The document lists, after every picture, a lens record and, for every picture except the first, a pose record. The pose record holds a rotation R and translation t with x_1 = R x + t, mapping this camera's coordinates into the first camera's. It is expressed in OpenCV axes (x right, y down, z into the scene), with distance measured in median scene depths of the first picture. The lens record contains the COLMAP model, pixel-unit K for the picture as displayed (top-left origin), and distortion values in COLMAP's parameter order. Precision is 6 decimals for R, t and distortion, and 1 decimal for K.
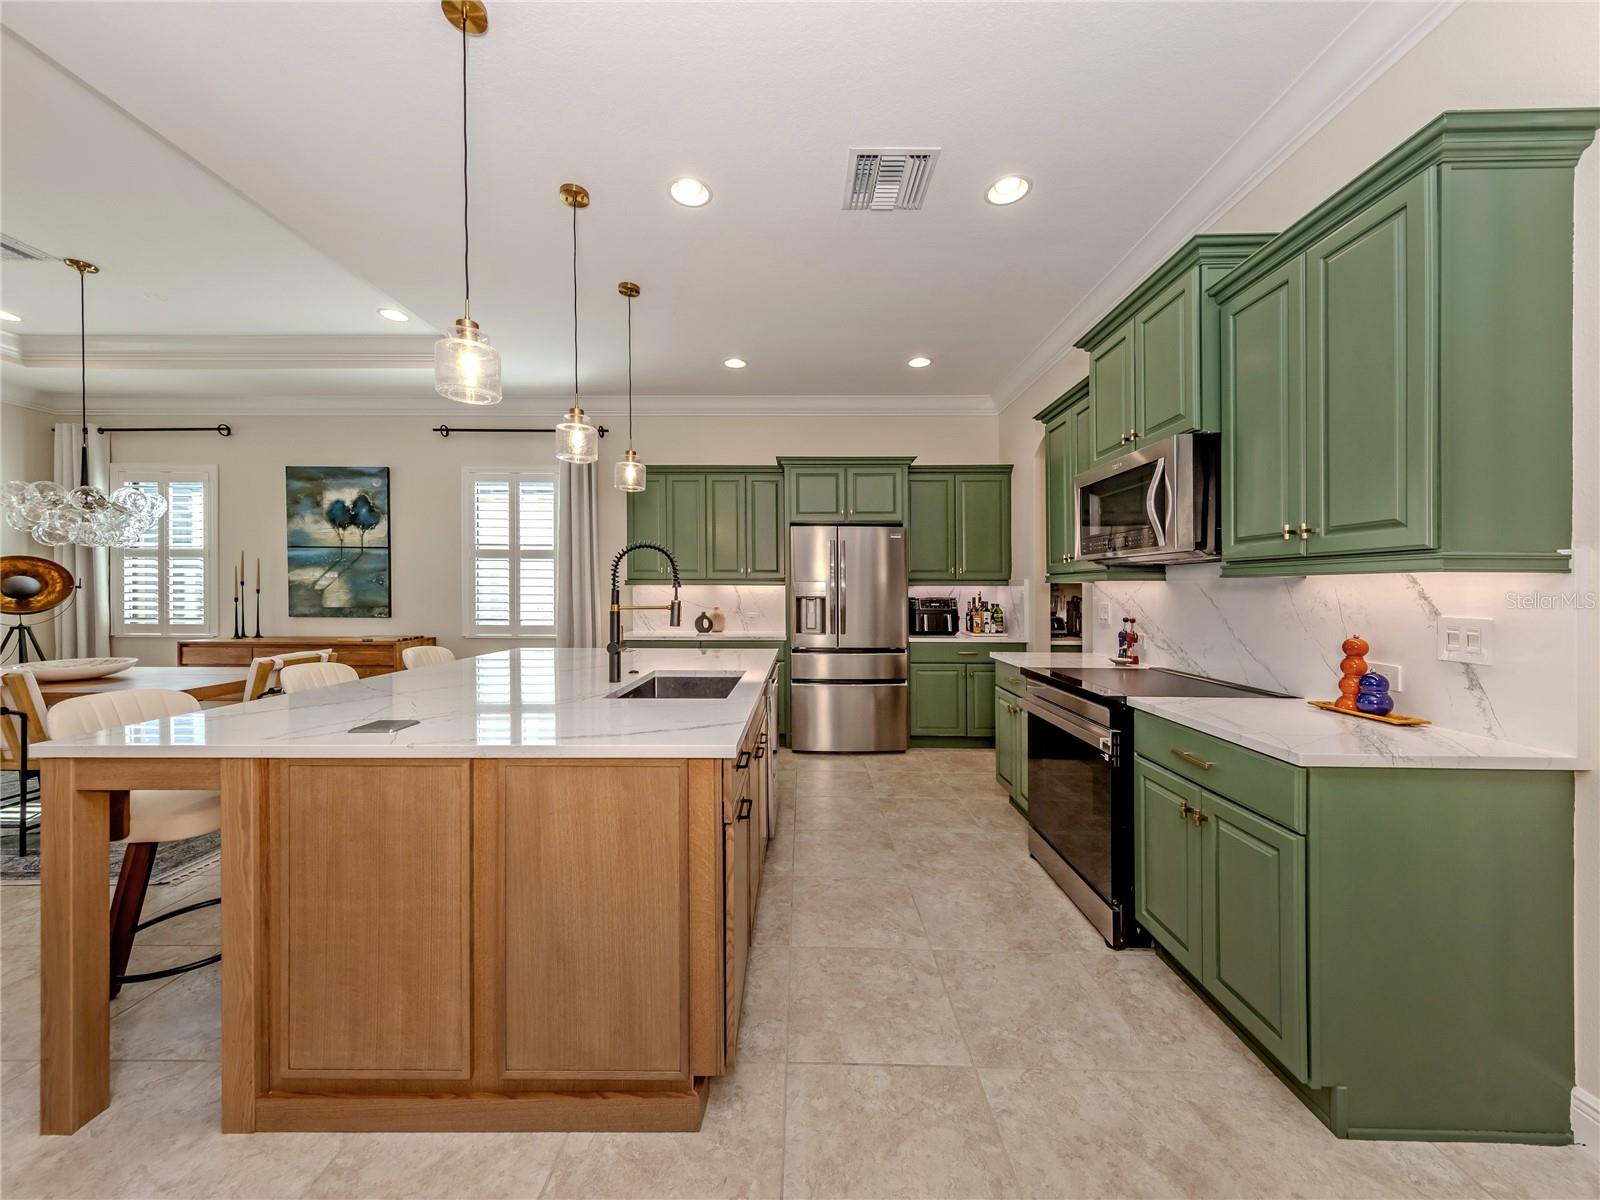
lens RADIAL K [[578.3, 0, 799.6], [0, 578.3, 593.7], [0, 0, 1]] dist [0.003671, 0.000292]
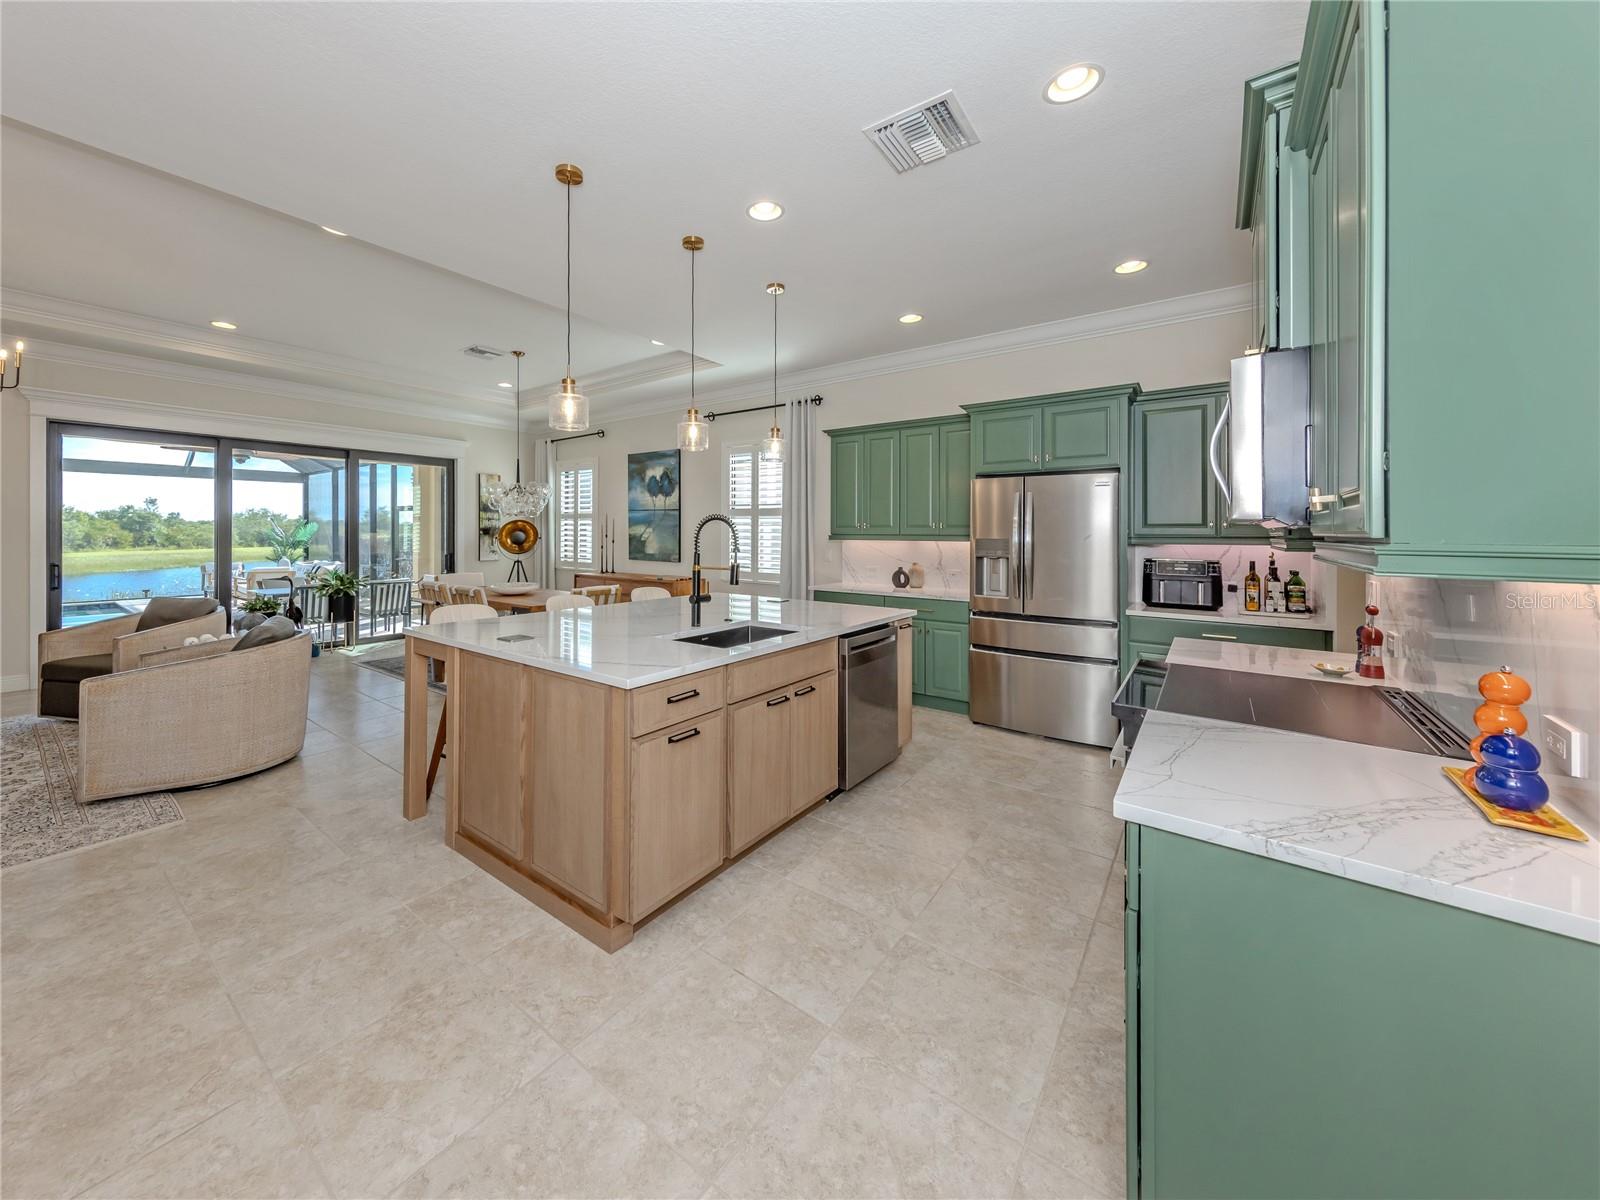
lens RADIAL K [[601.7, 0, 750.5], [0, 601.7, 536.3], [0, 0, 1]] dist [0.007602, -0.001670]
pose [[0.791234, 0.005576, -0.611488, 0.258138], [-0.007135, 0.999975, -0.000113, -0.019541], [0.611472, 0.004453, 0.791254, 0.015786]]
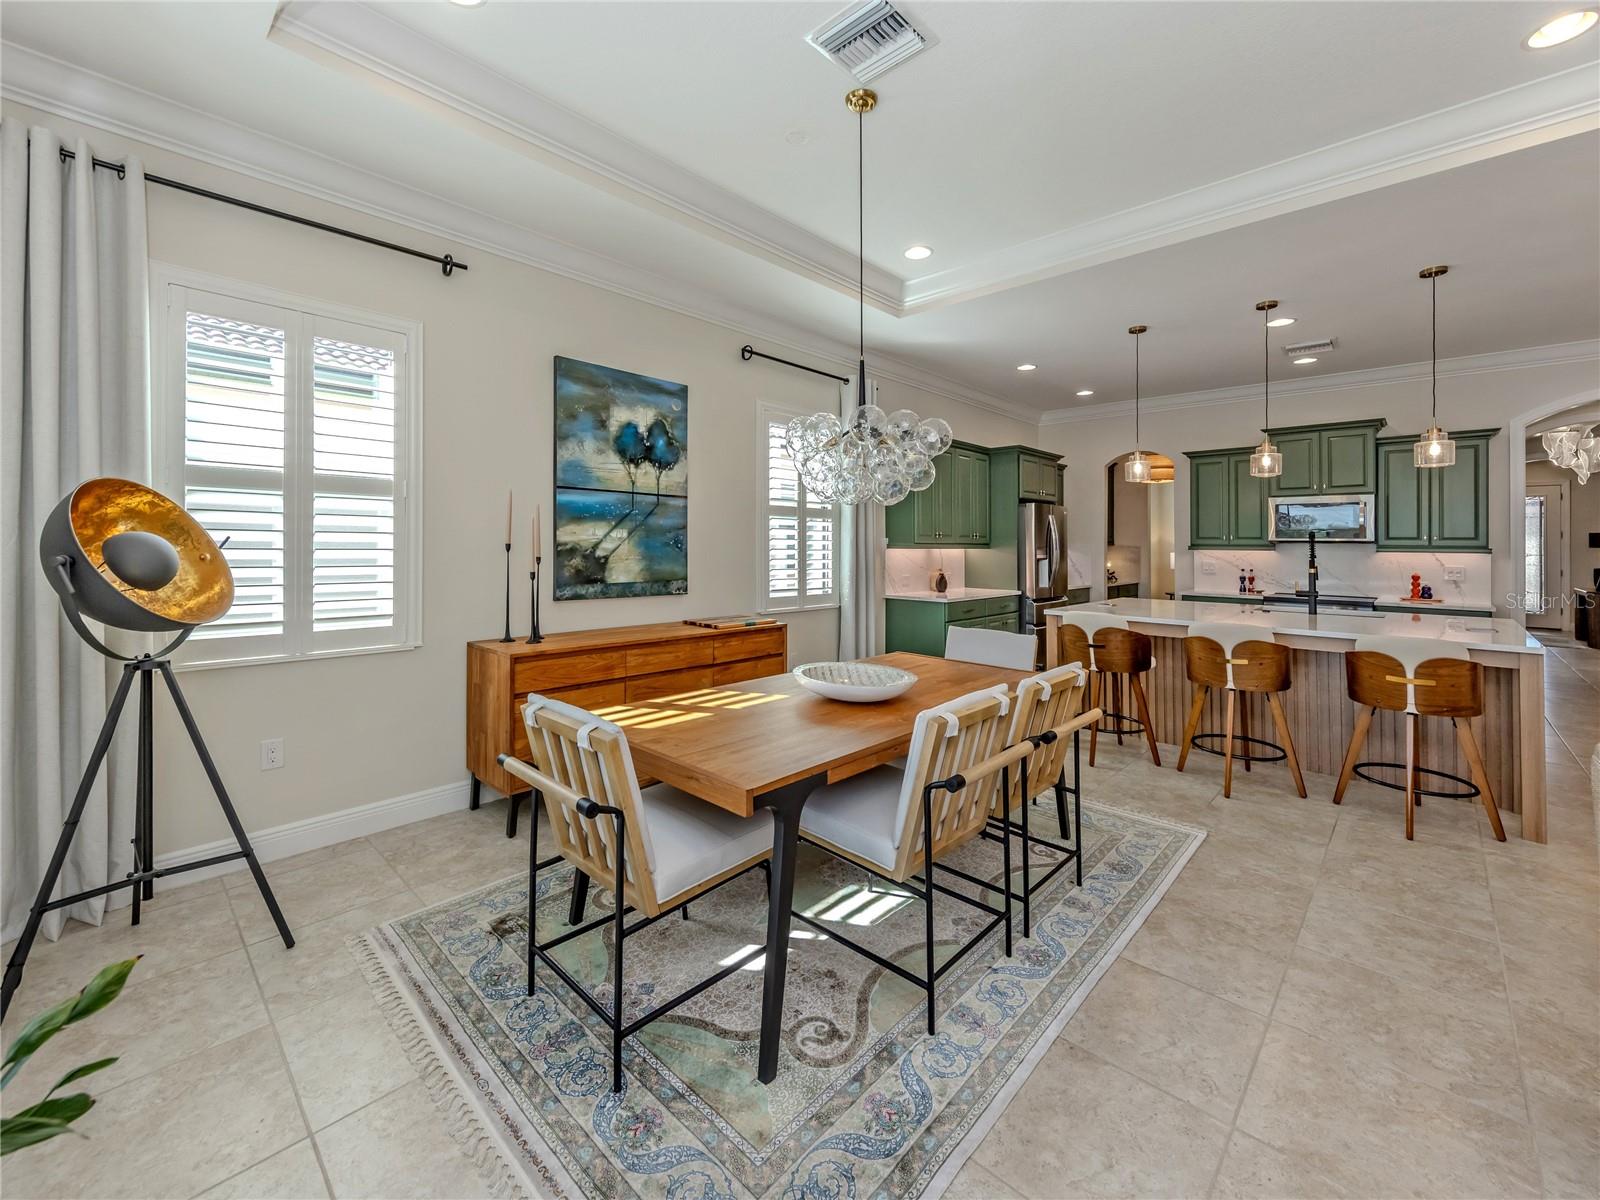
lens RADIAL K [[664.2, 0, 790.6], [0, 664.2, 543.6], [0, 0, 1]] dist [0.007673, -0.002834]
pose [[0.686918, 0.003927, 0.726724, -1.230015], [-0.001449, 0.999991, -0.004033, -0.019054], [-0.726734, 0.001717, 0.686917, 0.341423]]
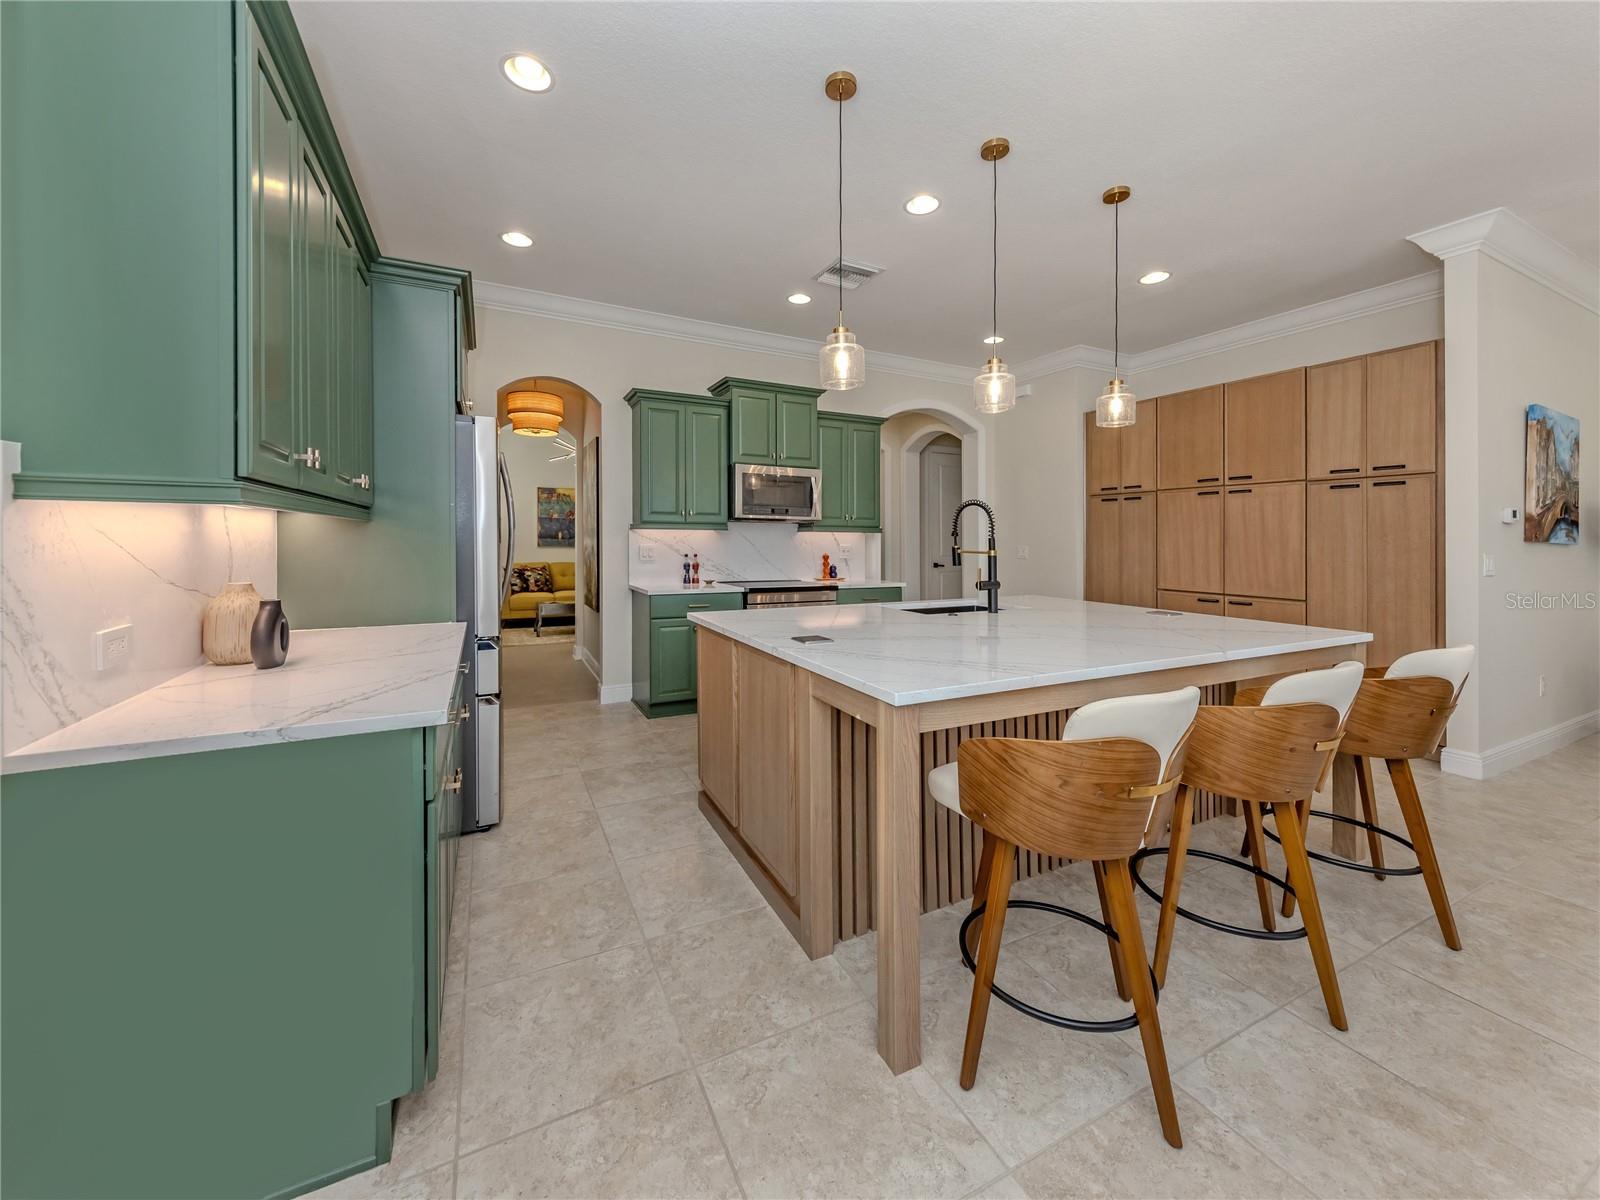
lens RADIAL K [[601.7, 0, 772.1], [0, 601.7, 537.8], [0, 0, 1]] dist [0.007602, -0.001670]
pose [[-0.434296, -0.004514, 0.900759, -0.561656], [-0.006102, 0.999979, 0.002070, -0.002700], [-0.900750, -0.004597, -0.434314, 0.883491]]
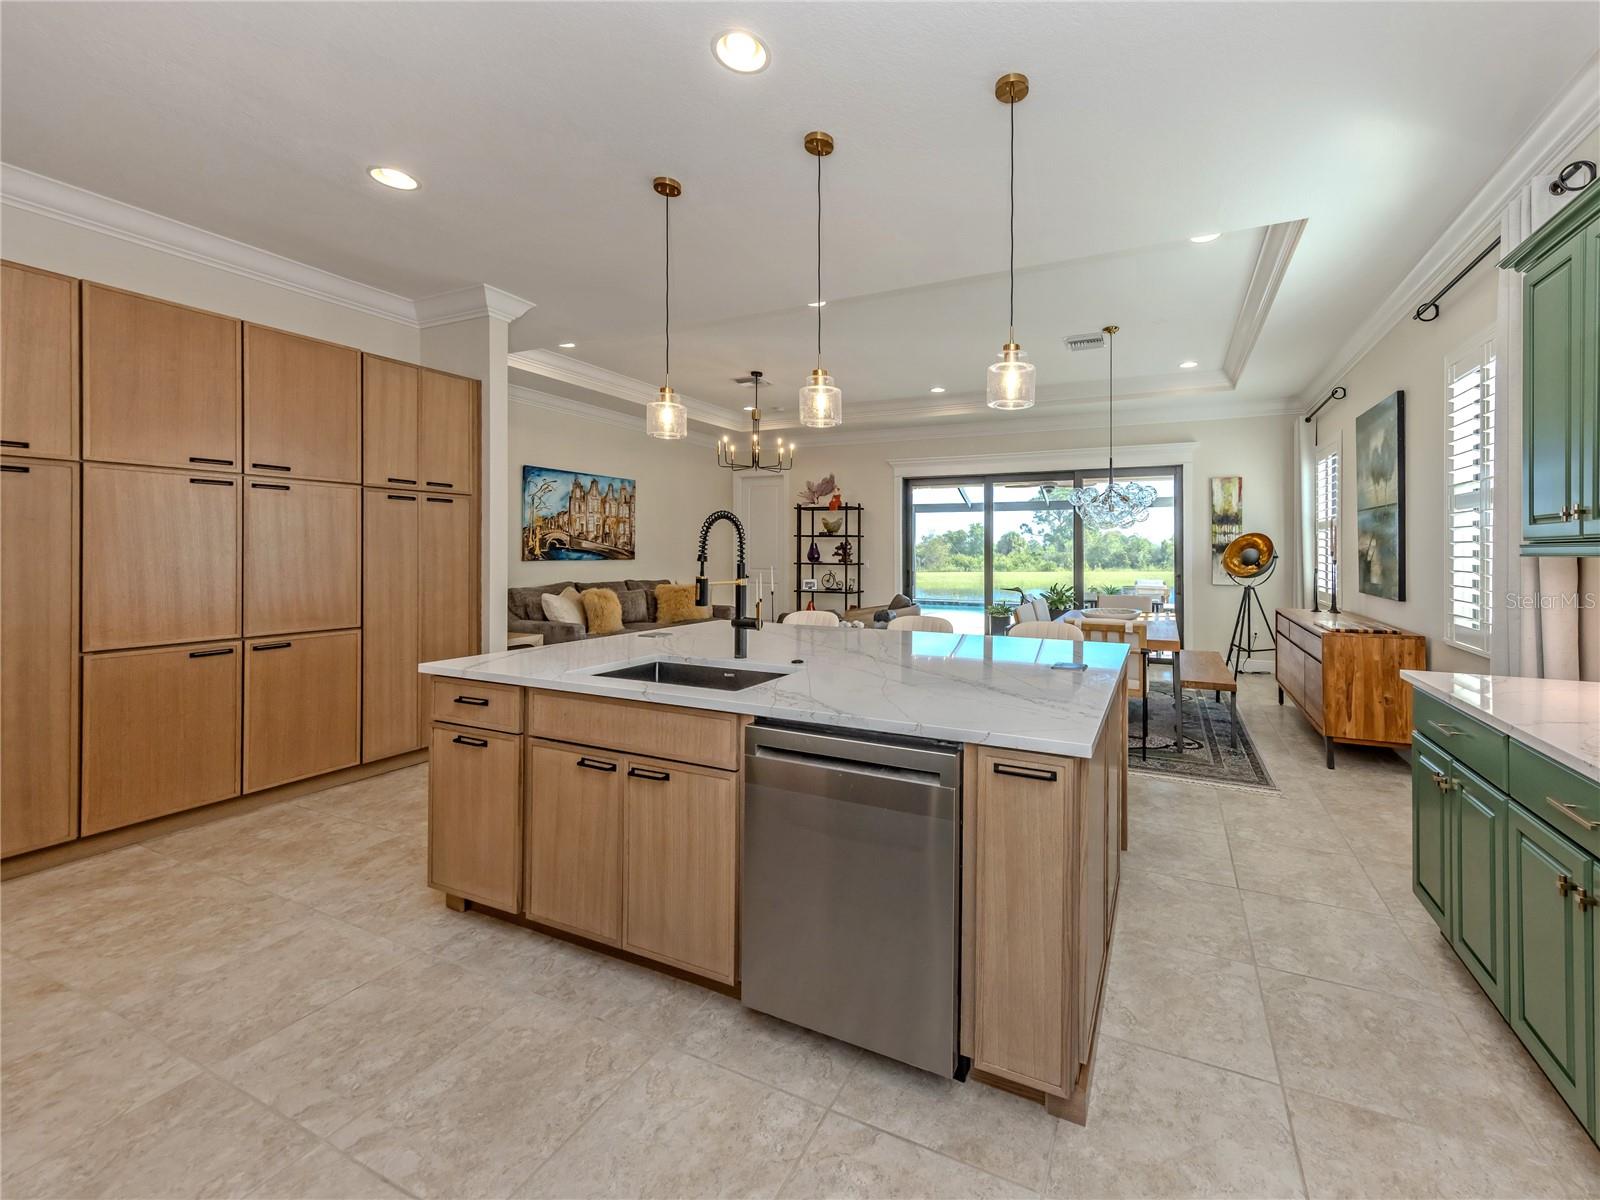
lens RADIAL K [[630.6, 0, 898.5], [0, 630.6, 560.1], [0, 0, 1]] dist [0.002230, -0.000812]
pose [[-0.380661, 0.007146, -0.924687, 0.249607], [-0.010396, 0.999874, 0.012007, -0.011522], [0.924656, 0.014183, -0.380538, 0.732725]]
